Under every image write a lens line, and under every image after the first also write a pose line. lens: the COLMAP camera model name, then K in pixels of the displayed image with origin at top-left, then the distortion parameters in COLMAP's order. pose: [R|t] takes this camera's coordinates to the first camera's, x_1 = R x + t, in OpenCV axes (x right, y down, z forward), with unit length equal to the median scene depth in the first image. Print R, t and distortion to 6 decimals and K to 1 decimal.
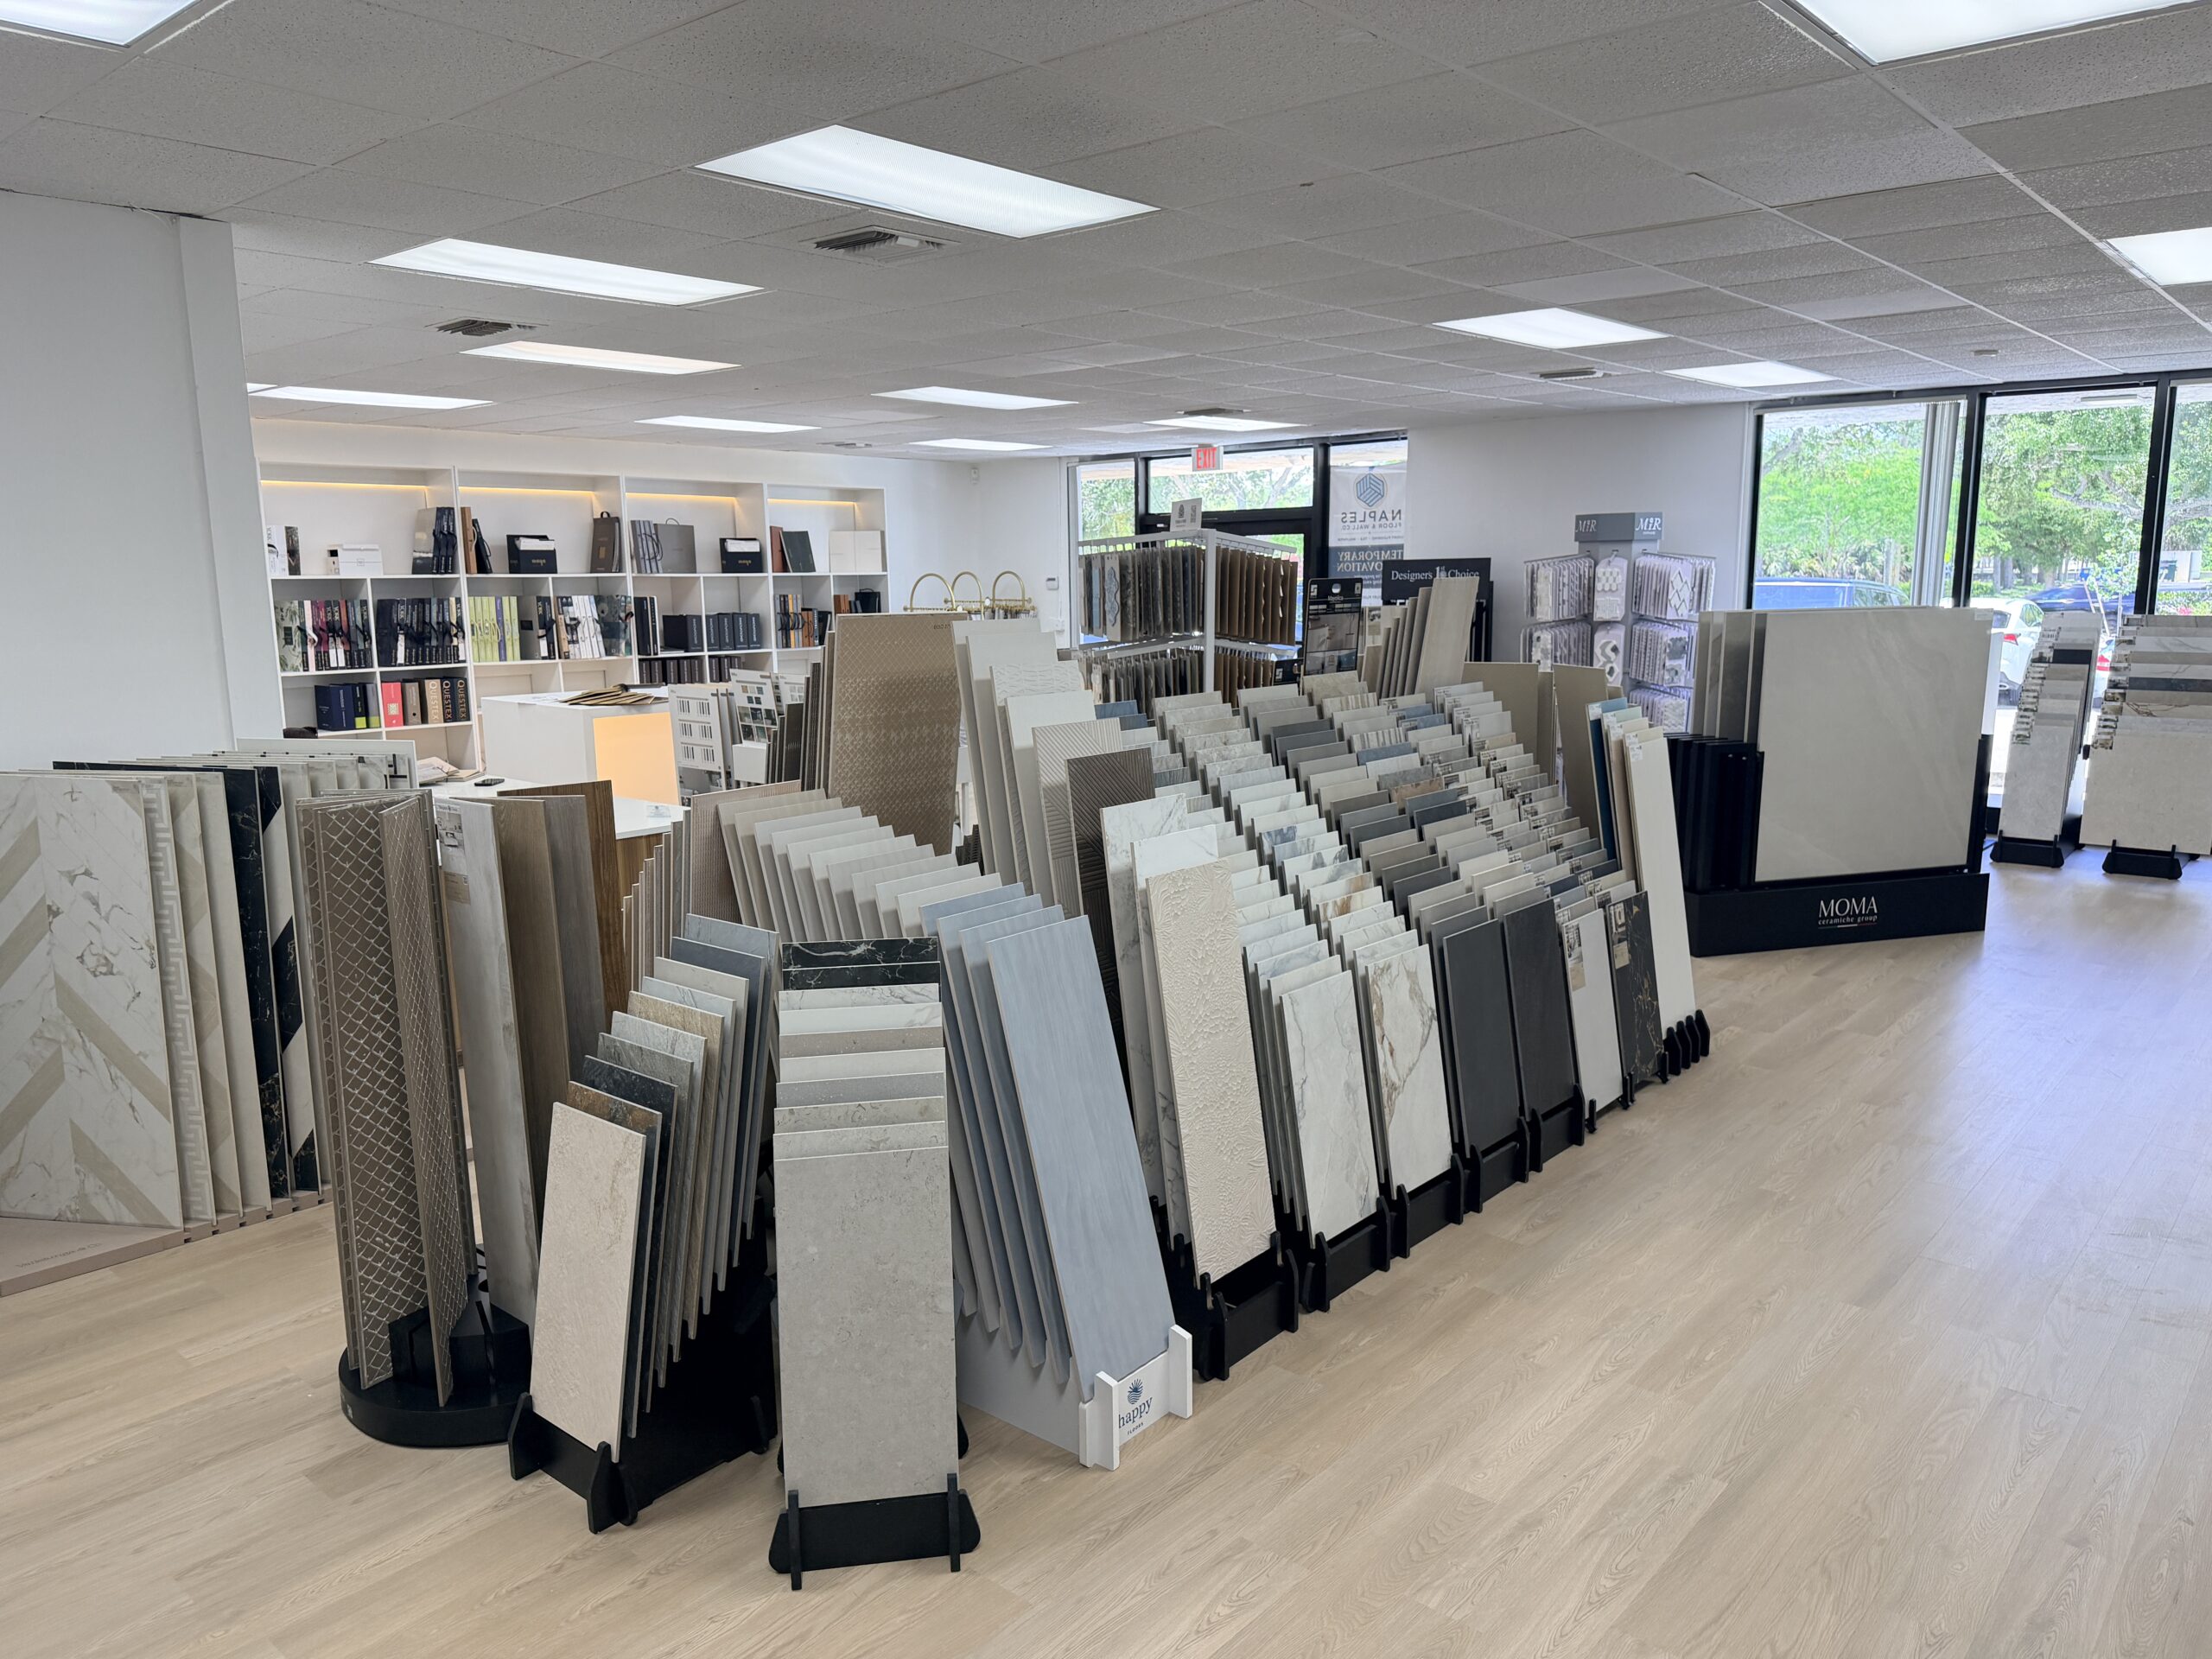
lens RADIAL K [[1529.4, 0, 1101.8], [0, 1529.4, 847.5], [0, 0, 1]] dist [0.120171, -0.194155]
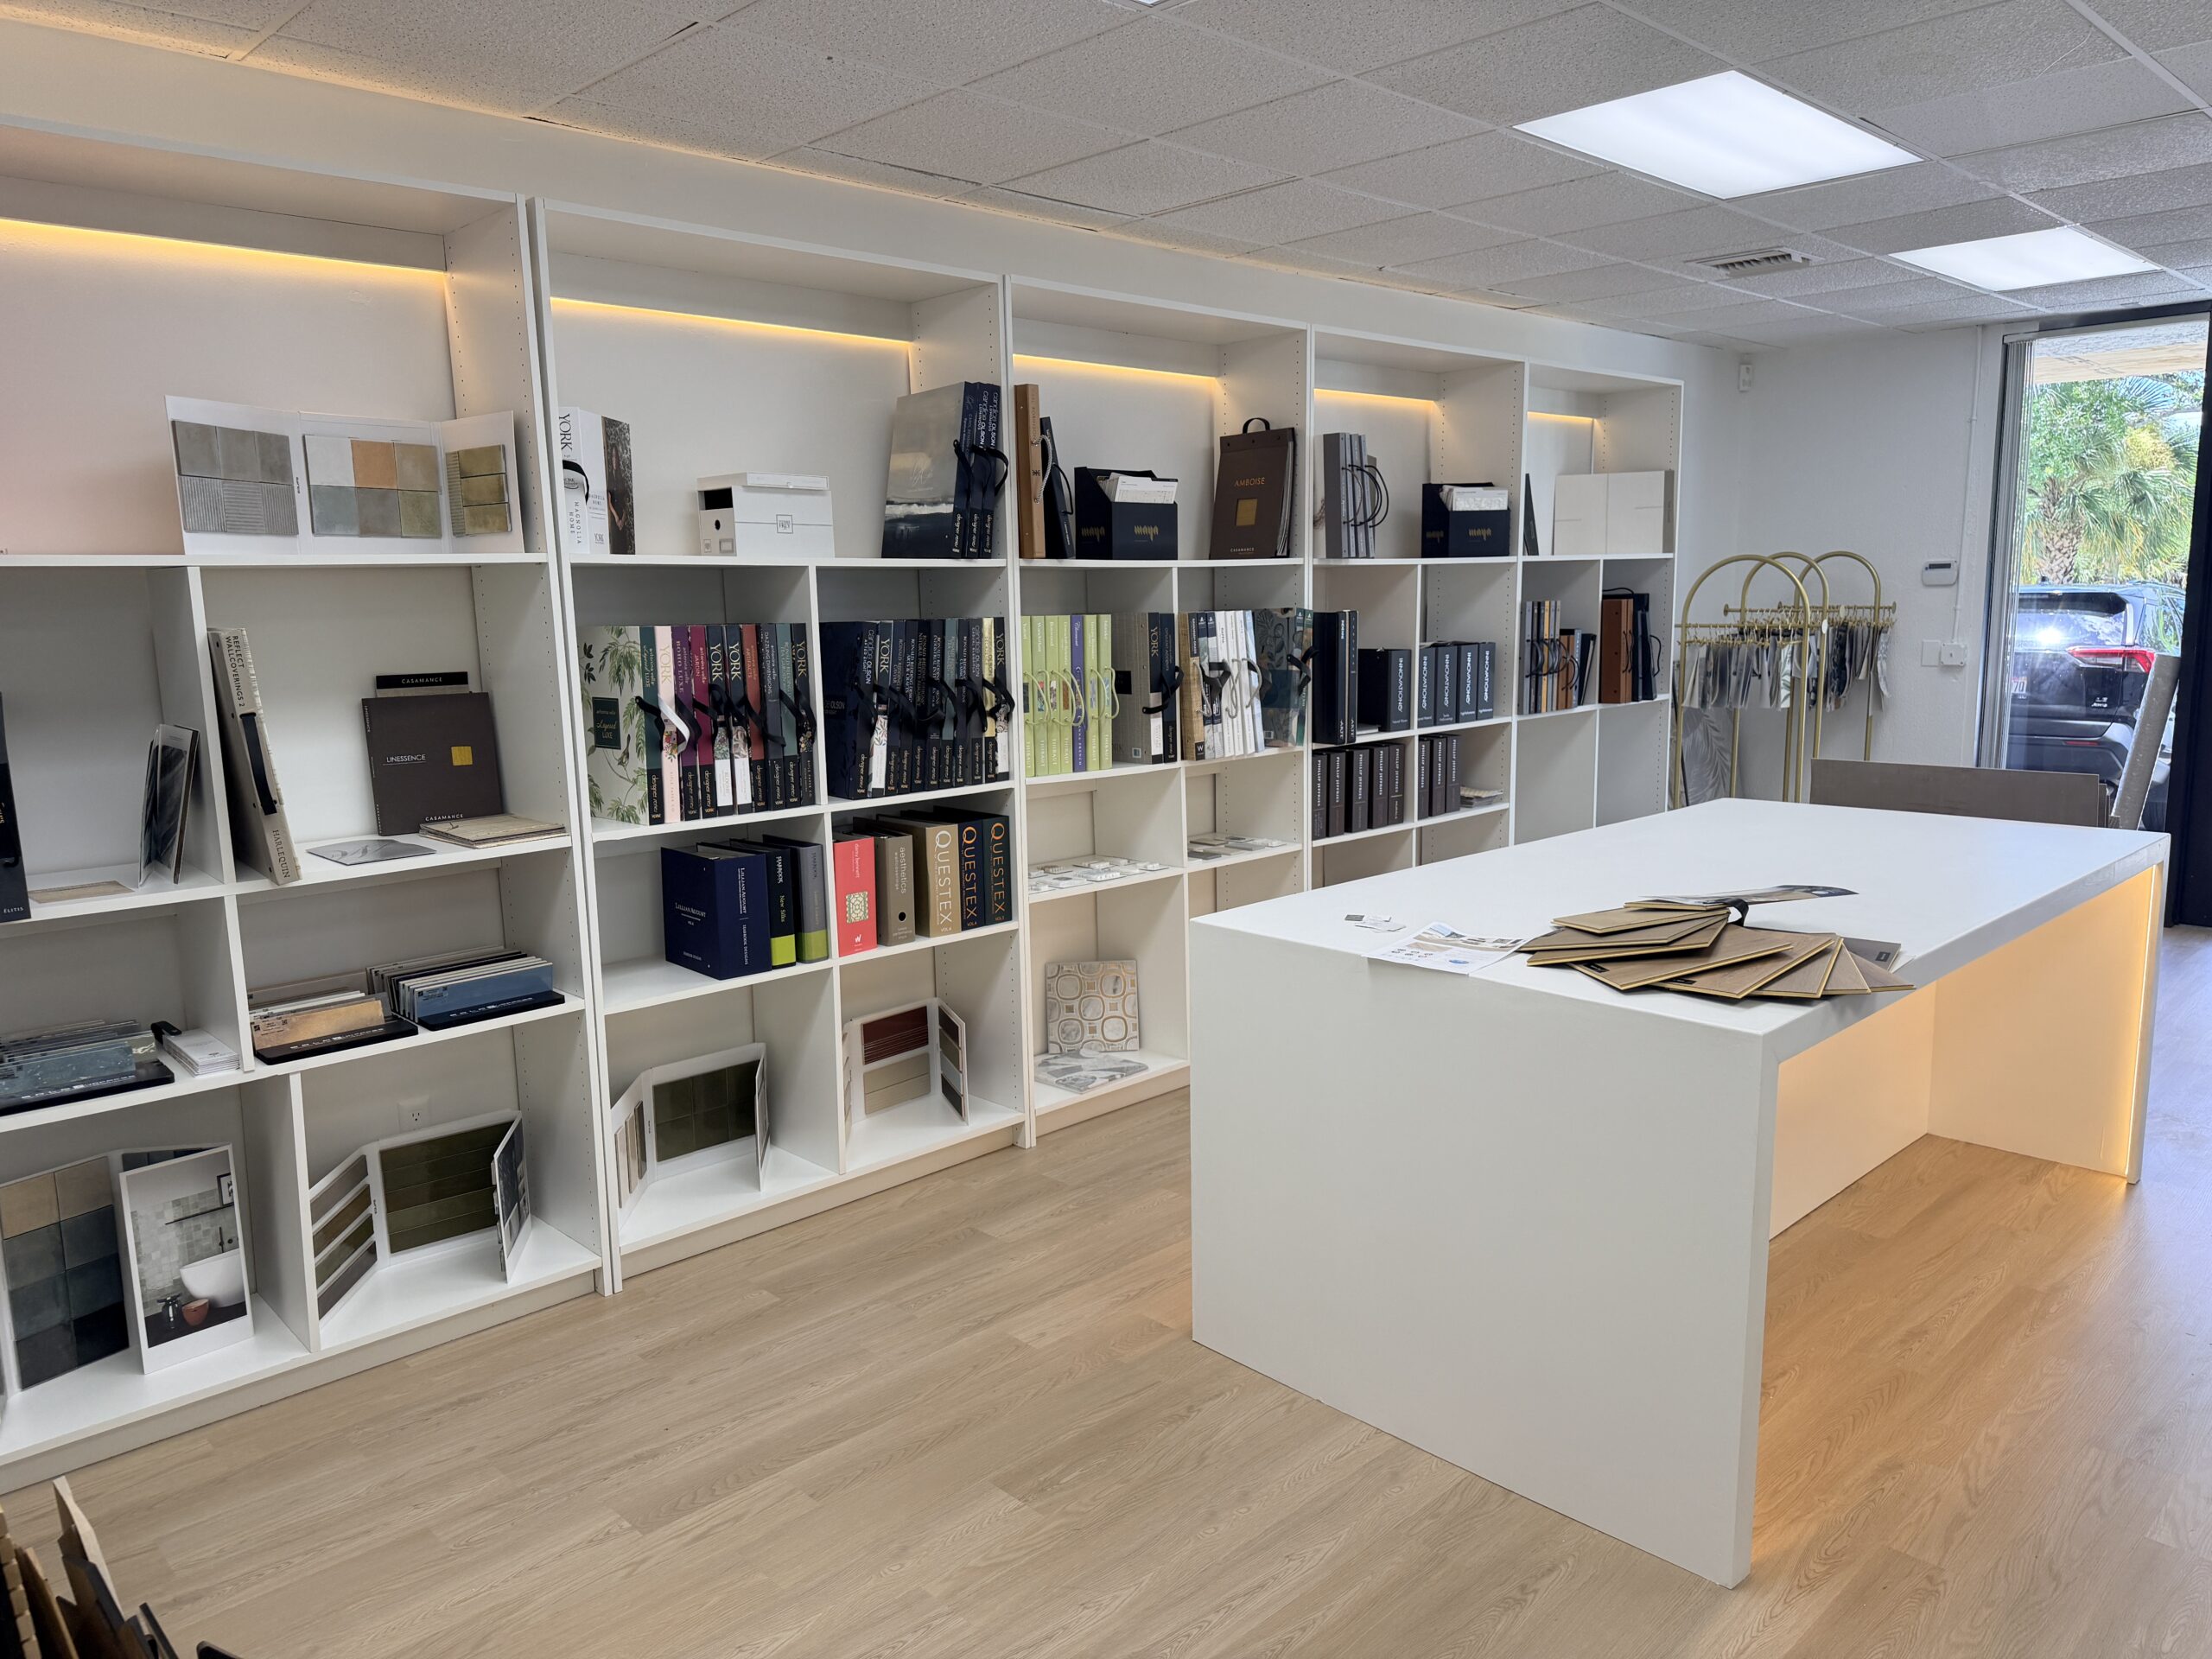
lens RADIAL K [[1529.2, 0, 1108.7], [0, 1529.2, 851.4], [0, 0, 1]] dist [0.128668, -0.191769]
pose [[0.995777, 0.003343, -0.091743, -0.360590], [-0.004689, 0.999884, -0.014461, -0.098126], [0.091684, 0.014830, 0.995678, 0.631037]]
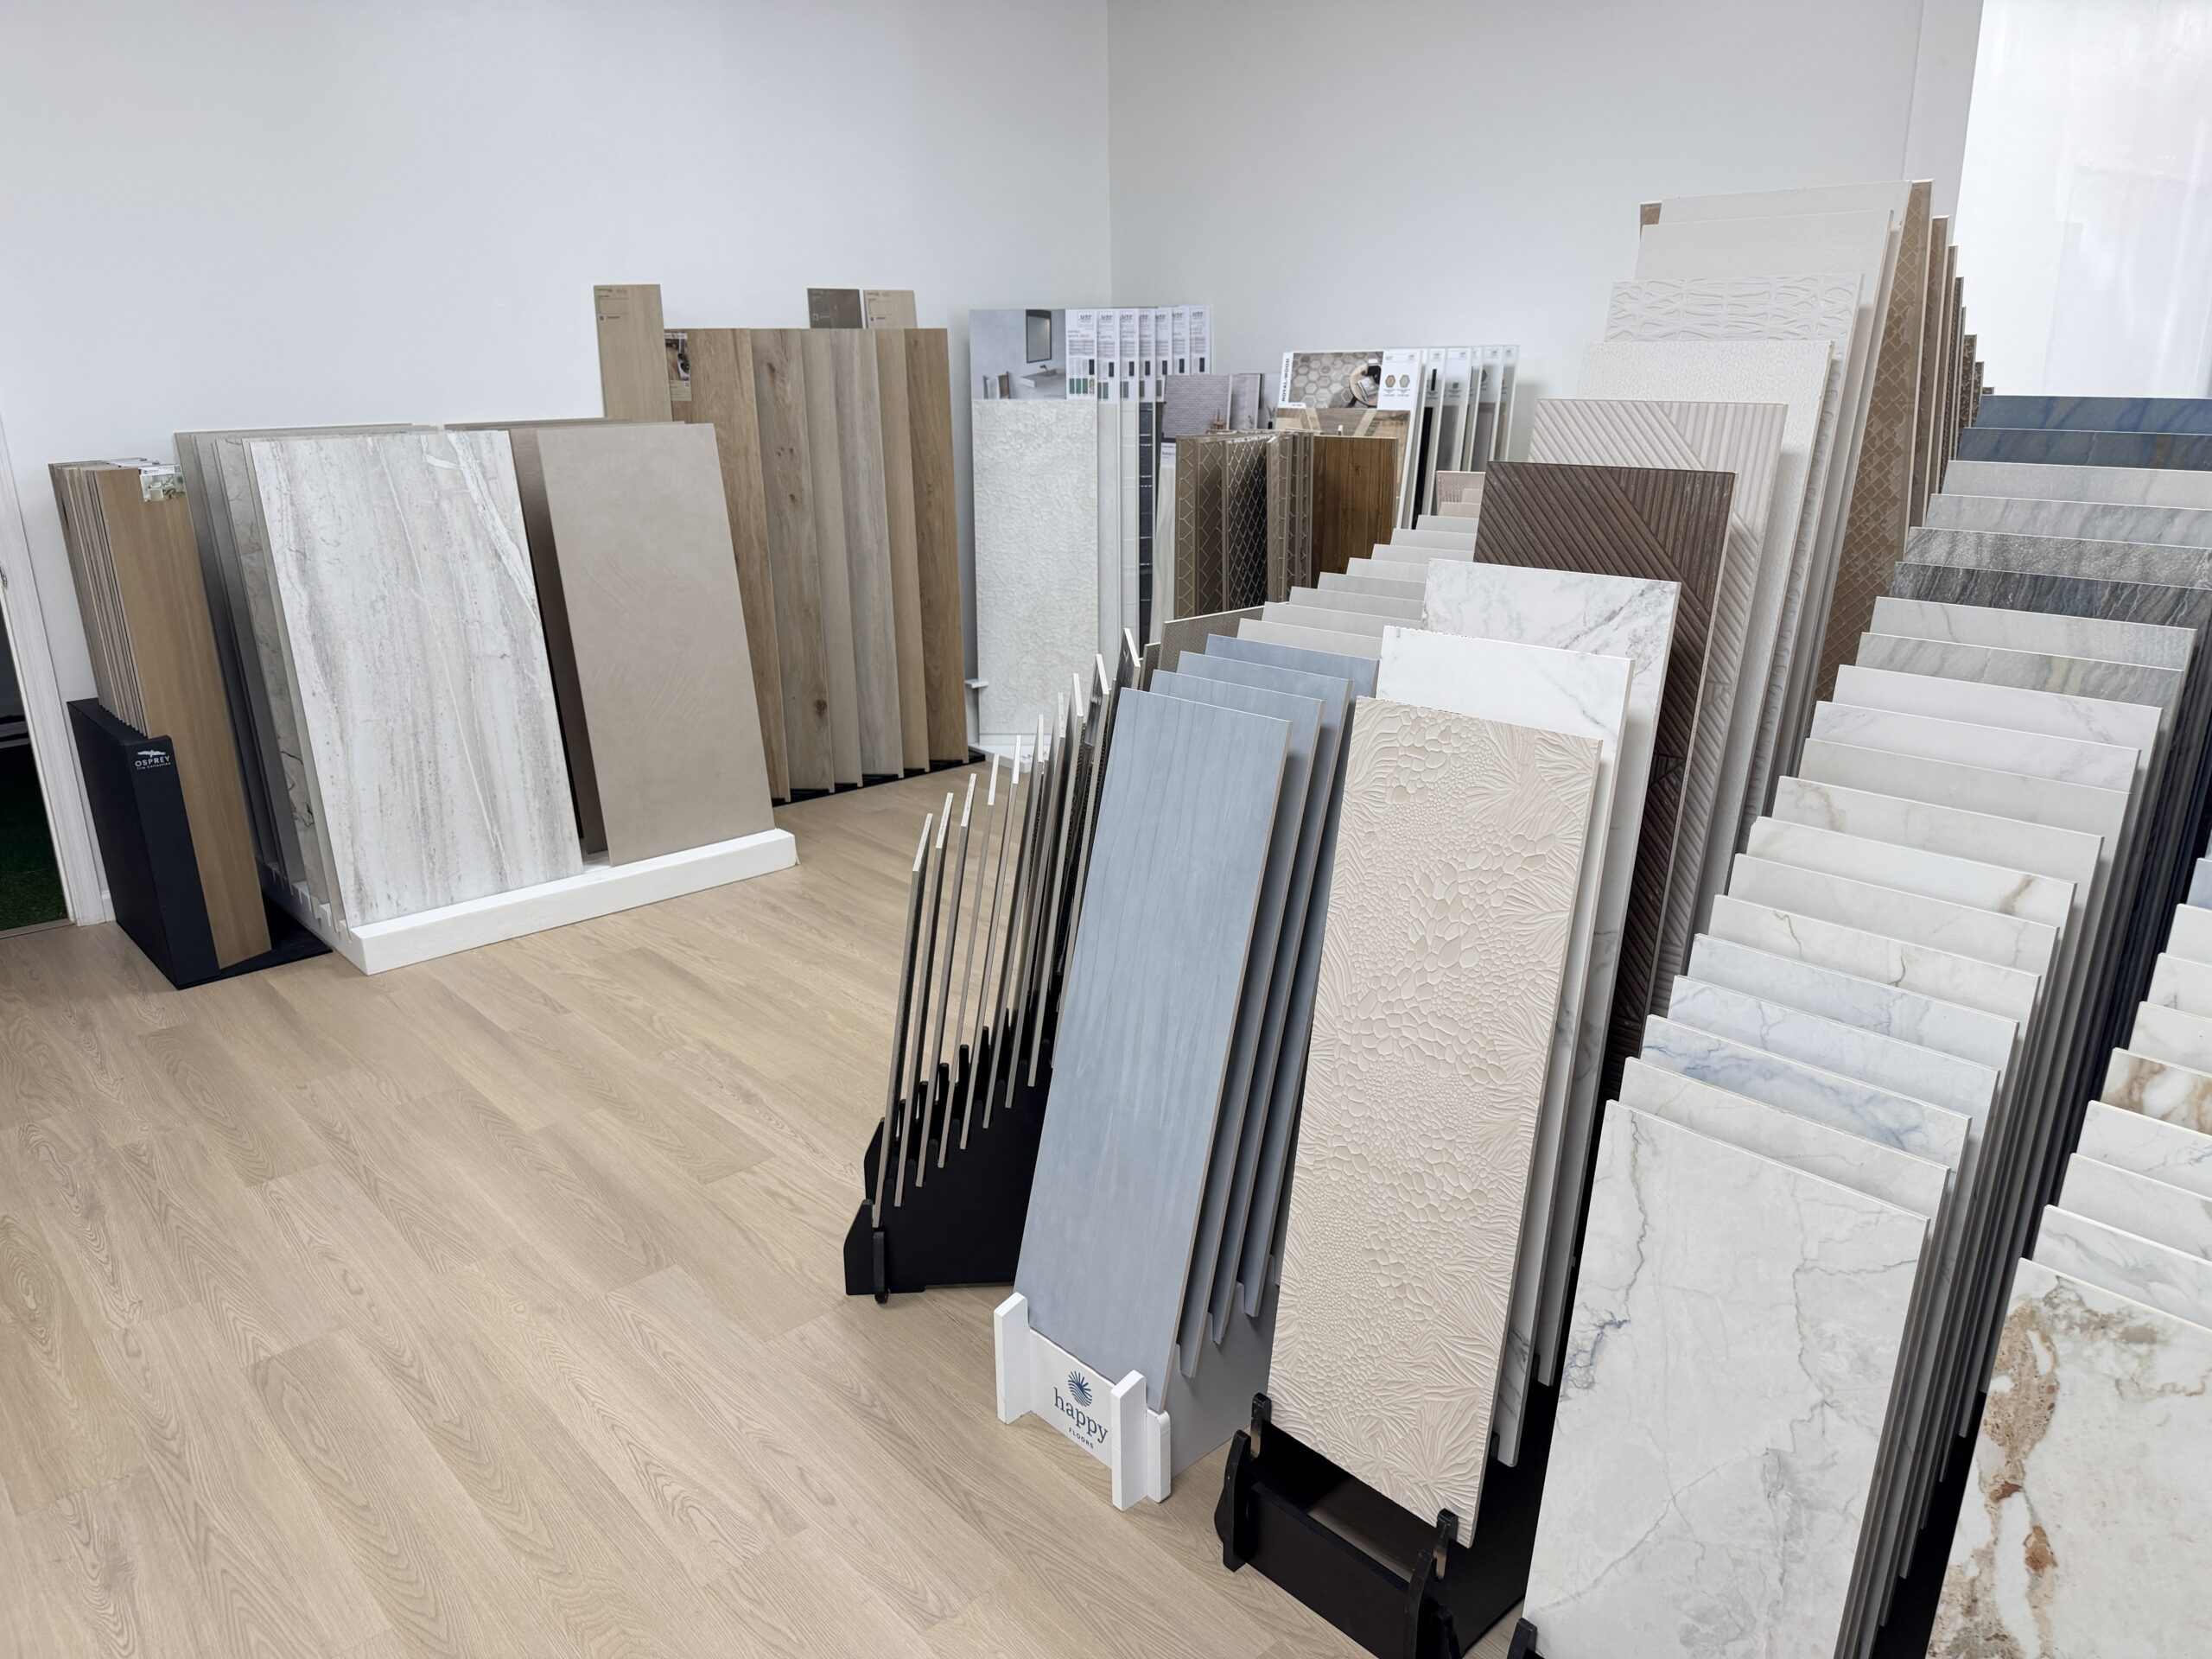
lens RADIAL K [[1529.4, 0, 1101.8], [0, 1529.4, 847.5], [0, 0, 1]] dist [0.120171, -0.194155]
pose [[-0.125656, 0.317037, -0.940052, 0.171839], [-0.161541, 0.928378, 0.334693, -0.029170], [0.978833, 0.193913, -0.065442, 0.295326]]
